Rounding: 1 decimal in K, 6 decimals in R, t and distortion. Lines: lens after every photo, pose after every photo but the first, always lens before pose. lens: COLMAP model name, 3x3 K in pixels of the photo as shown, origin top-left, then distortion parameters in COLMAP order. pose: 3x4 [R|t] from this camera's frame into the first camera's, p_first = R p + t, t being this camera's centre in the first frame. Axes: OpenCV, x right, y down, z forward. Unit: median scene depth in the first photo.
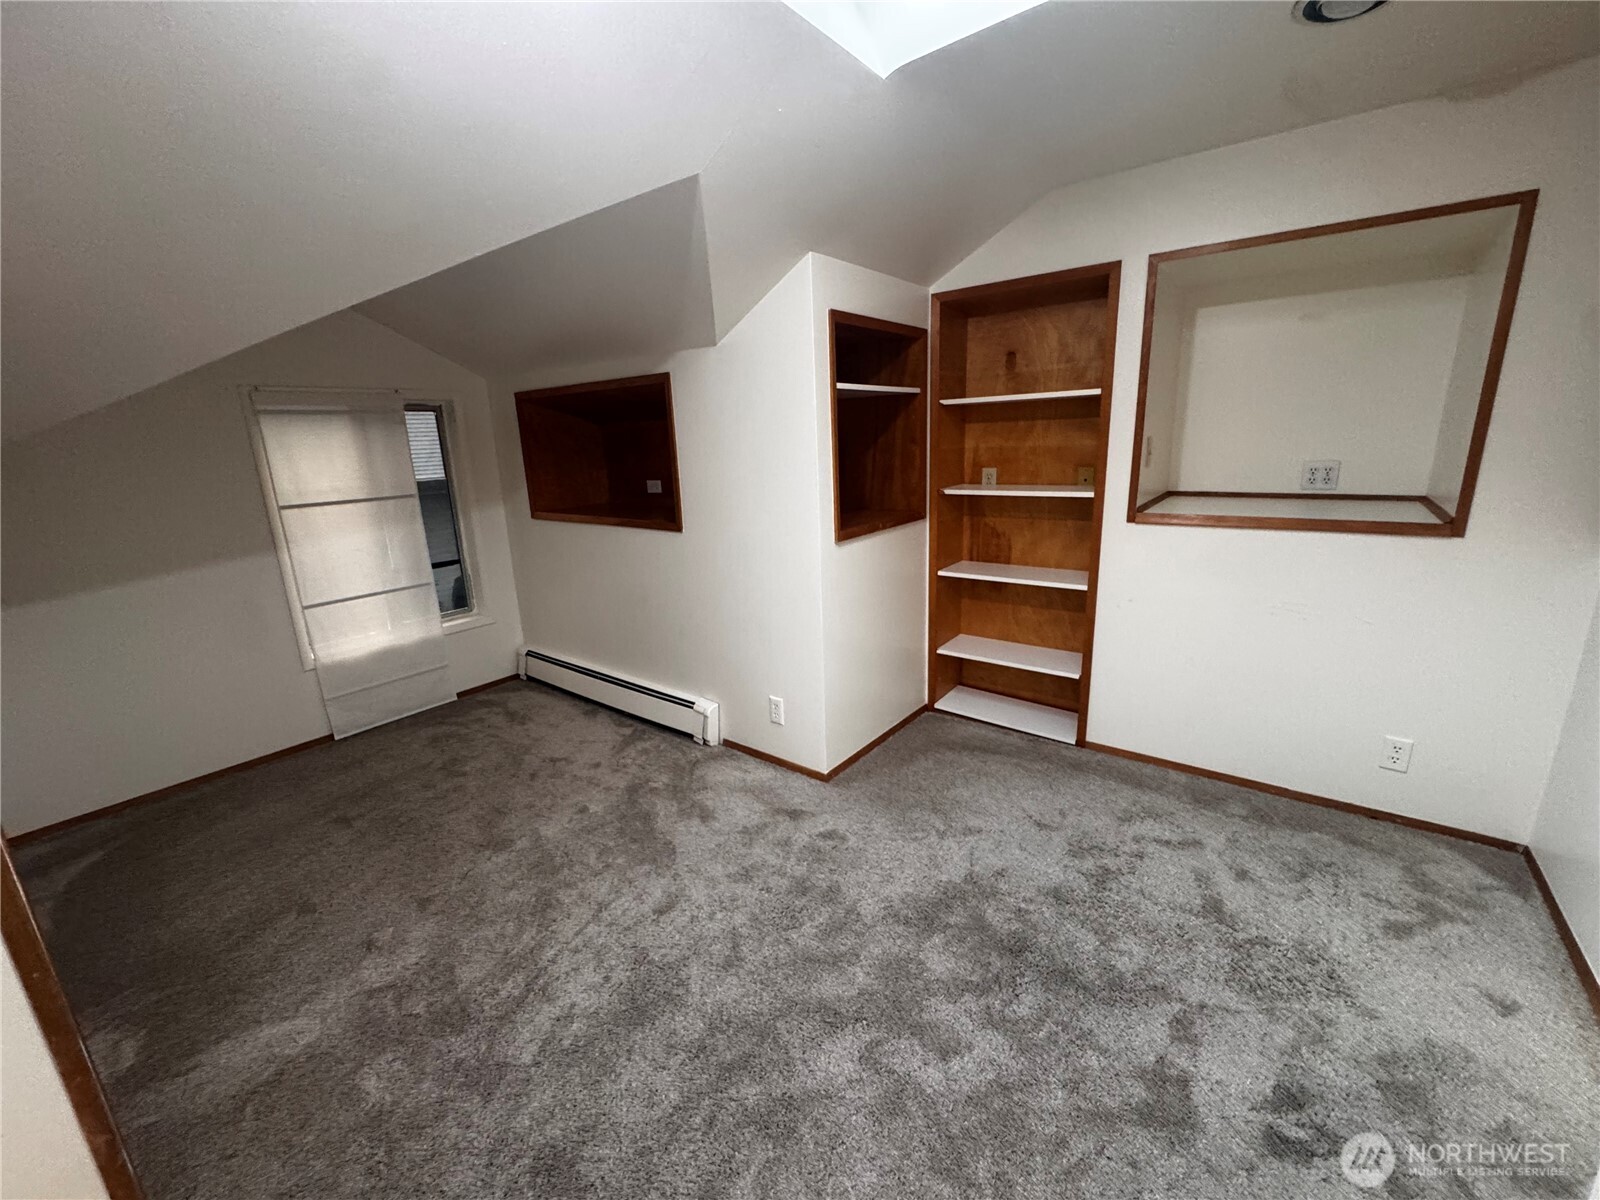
lens RADIAL K [[645.4, 0, 798.7], [0, 645.4, 598.5], [0, 0, 1]] dist [-0.005851, 0.000705]
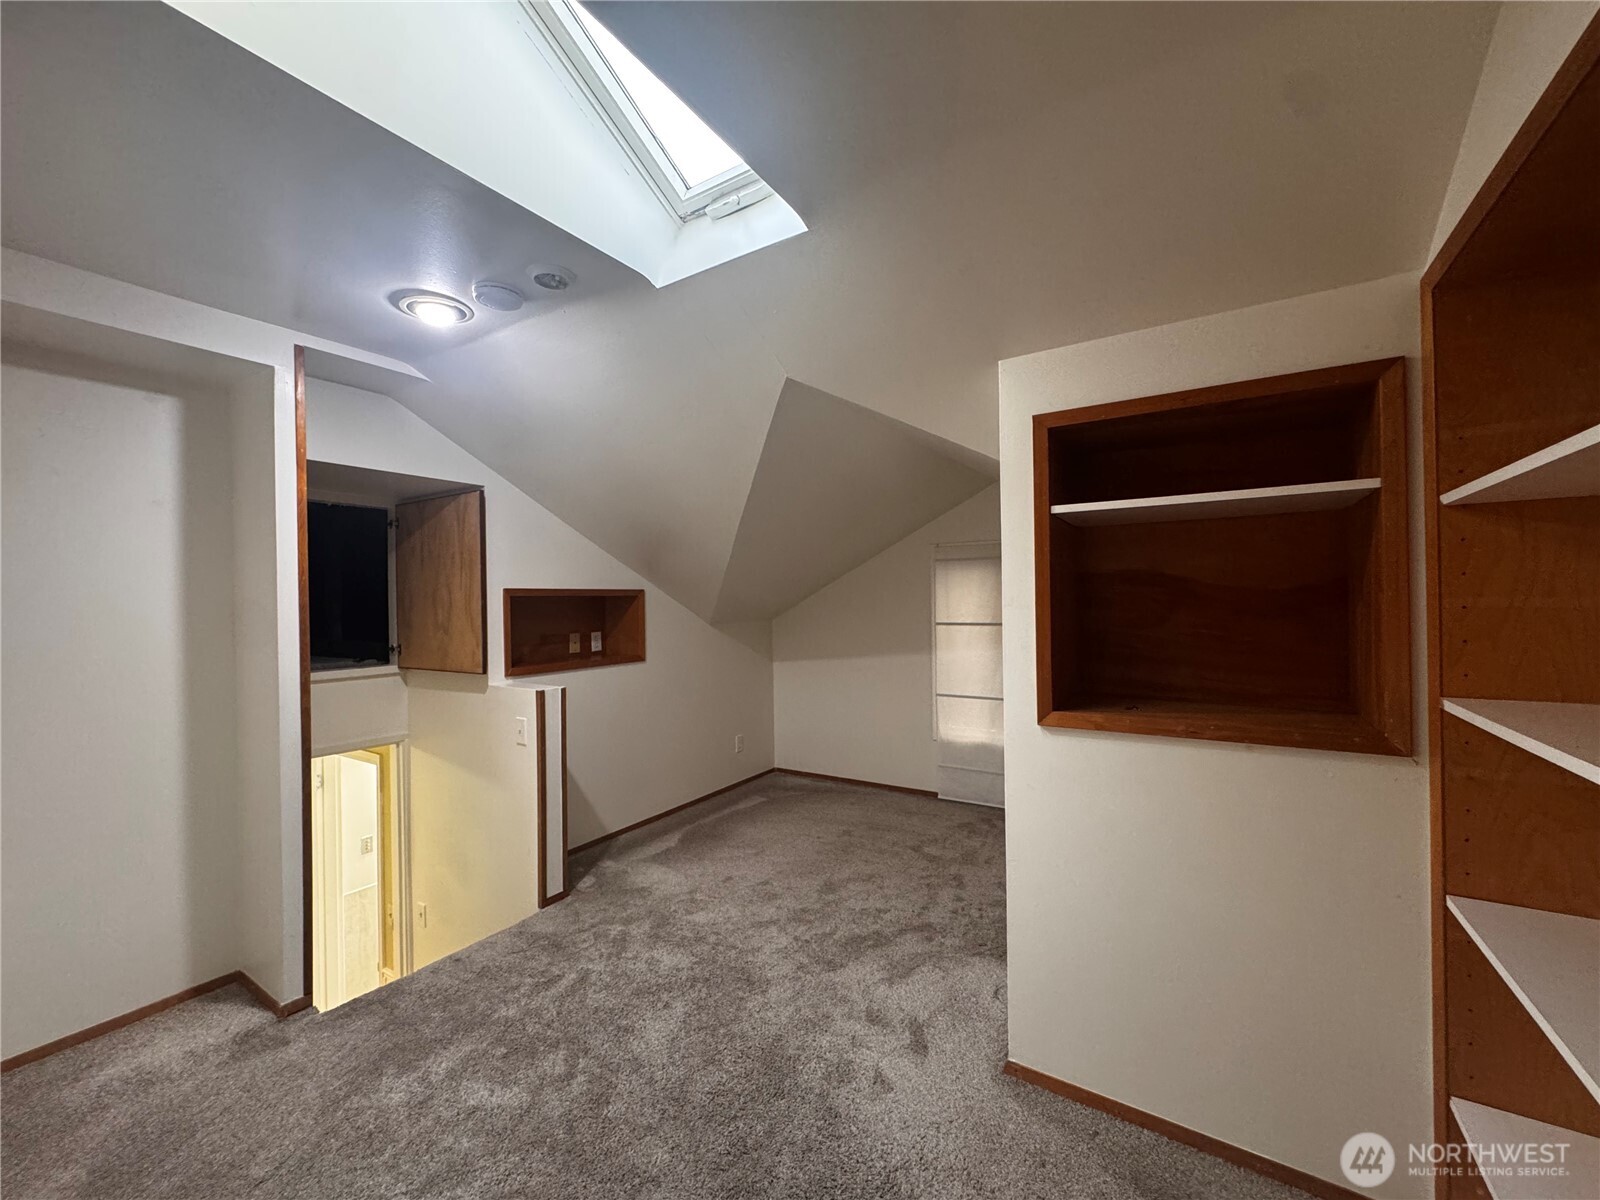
lens RADIAL K [[645.4, 0, 805.6], [0, 645.4, 599.5], [0, 0, 1]] dist [-0.005851, 0.000705]
pose [[0.093744, 0.036190, -0.994938, 0.770080], [-0.235338, 0.971824, 0.013175, -0.178804], [0.967382, 0.232912, 0.099620, 0.692862]]
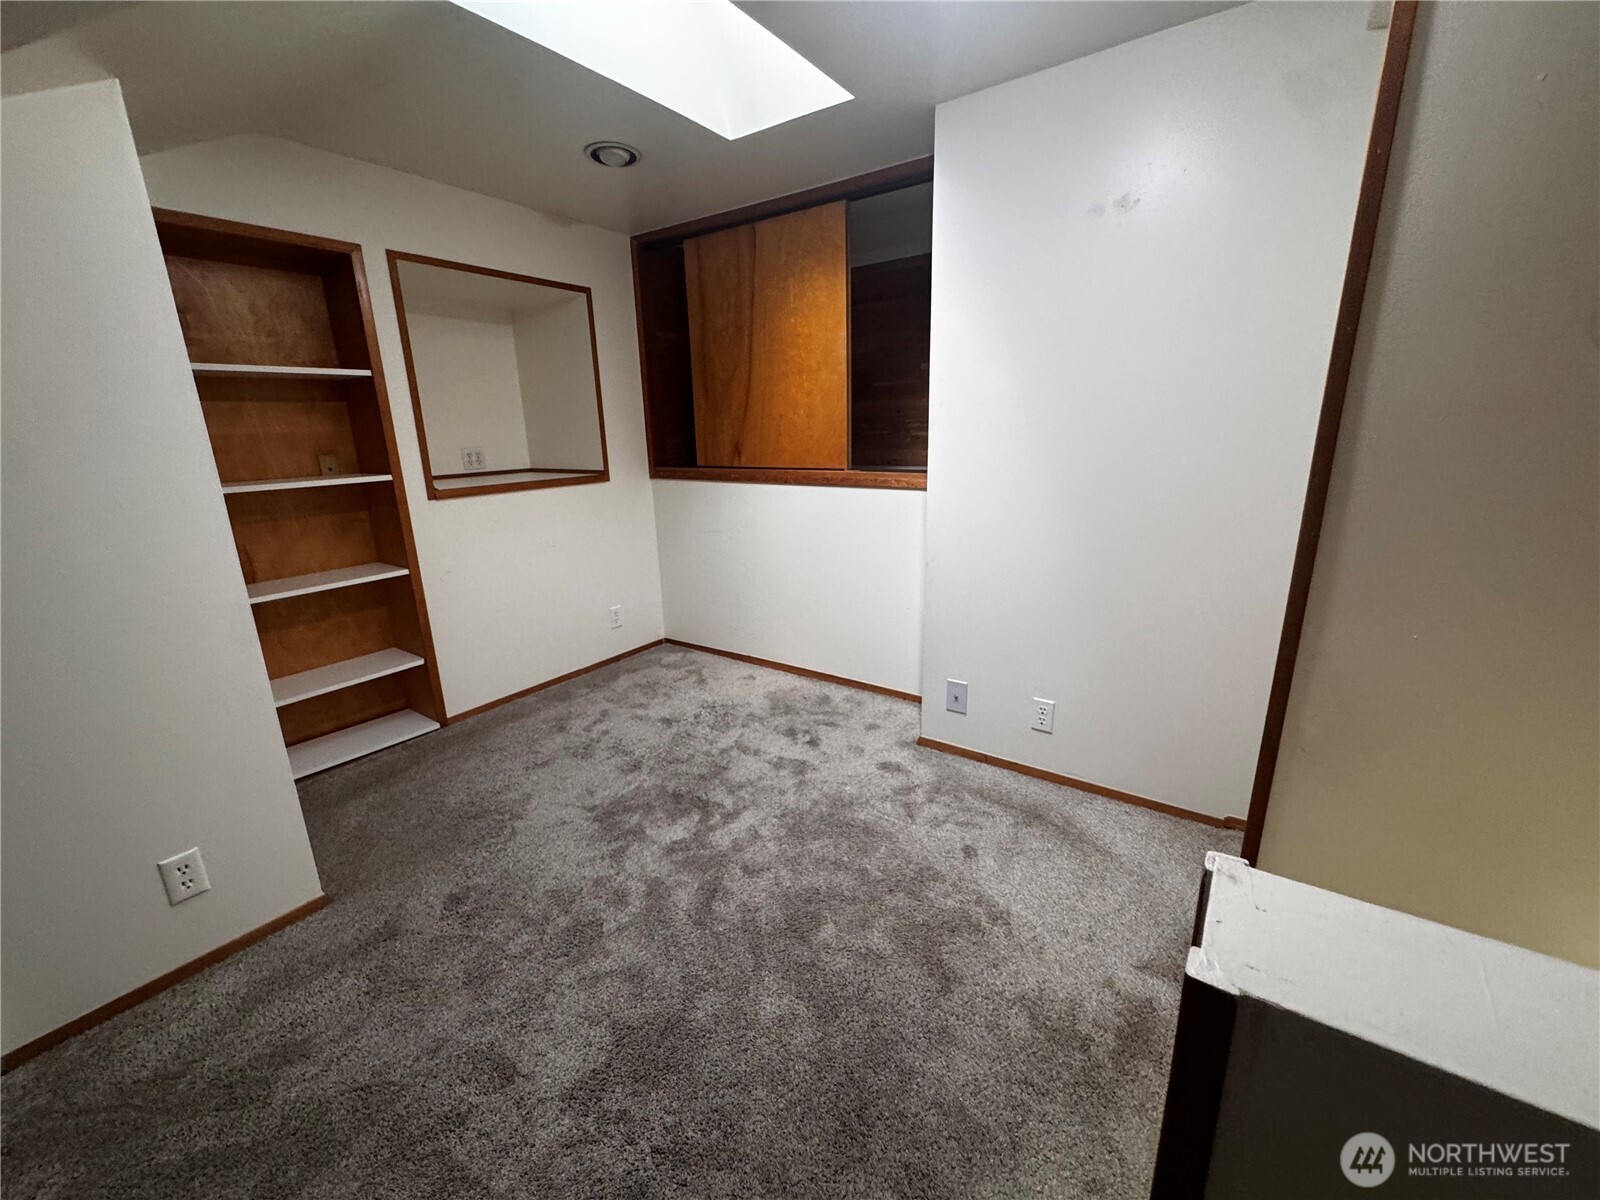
lens RADIAL K [[645.4, 0, 797.2], [0, 645.4, 605.6], [0, 0, 1]] dist [-0.005851, 0.000705]
pose [[-0.042352, -0.229470, 0.972394, -0.645436], [0.271541, 0.933988, 0.232233, -0.040844], [-0.961495, 0.273880, 0.022754, 0.470241]]
